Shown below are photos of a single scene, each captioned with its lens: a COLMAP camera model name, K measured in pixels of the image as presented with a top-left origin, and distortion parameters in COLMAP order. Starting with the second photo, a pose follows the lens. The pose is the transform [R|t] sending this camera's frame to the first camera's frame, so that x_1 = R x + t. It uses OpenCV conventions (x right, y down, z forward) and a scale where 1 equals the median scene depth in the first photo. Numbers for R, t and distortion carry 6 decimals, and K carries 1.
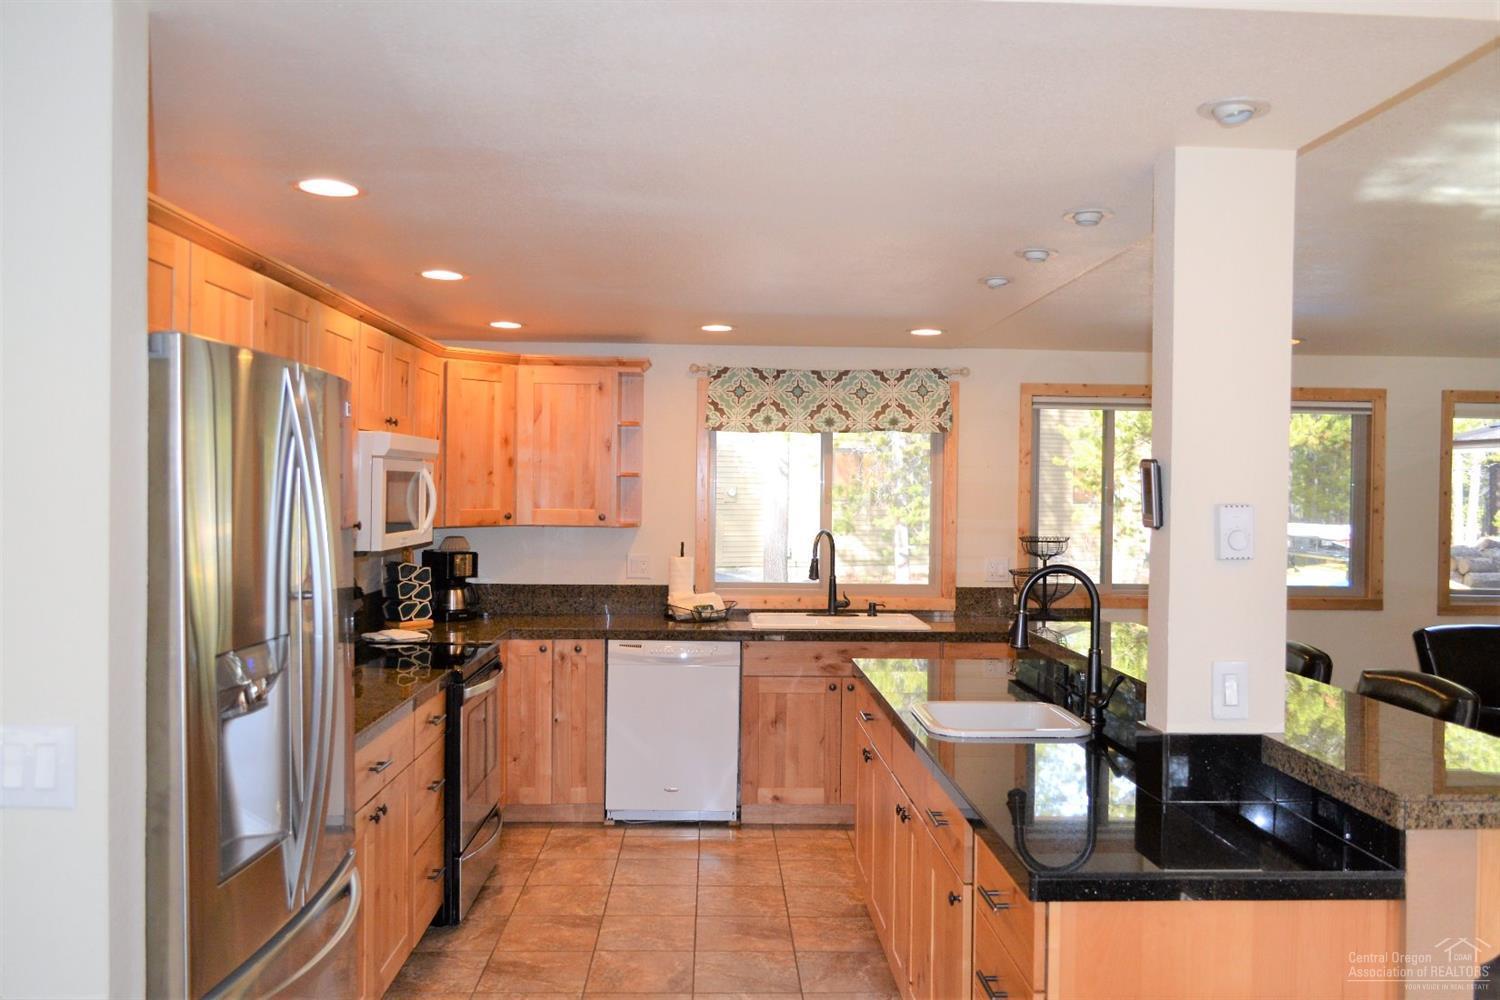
lens RADIAL K [[1208.8, 0, 759.6], [0, 1208.8, 501.8], [0, 0, 1]] dist [-0.009217, -0.006746]
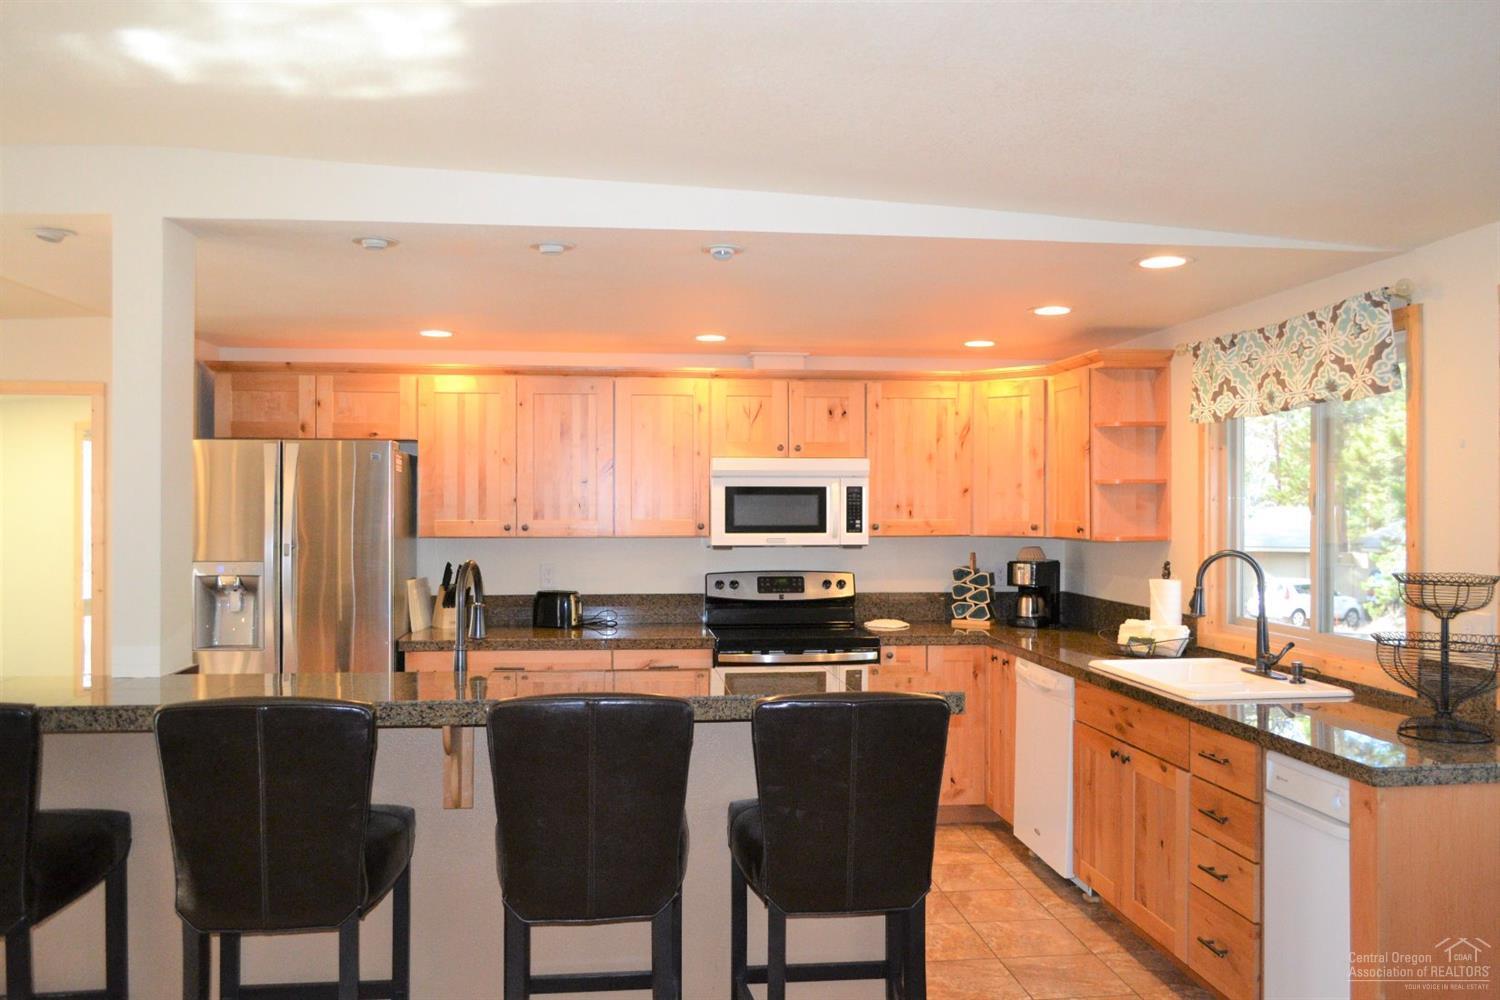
lens RADIAL K [[1208.8, 0, 759.6], [0, 1208.8, 501.8], [0, 0, 1]] dist [-0.009217, -0.006746]
pose [[0.074483, -0.015642, -0.997100, 0.802080], [-0.014222, 0.999759, -0.016746, 0.011098], [0.997121, 0.015429, 0.074242, 0.718449]]
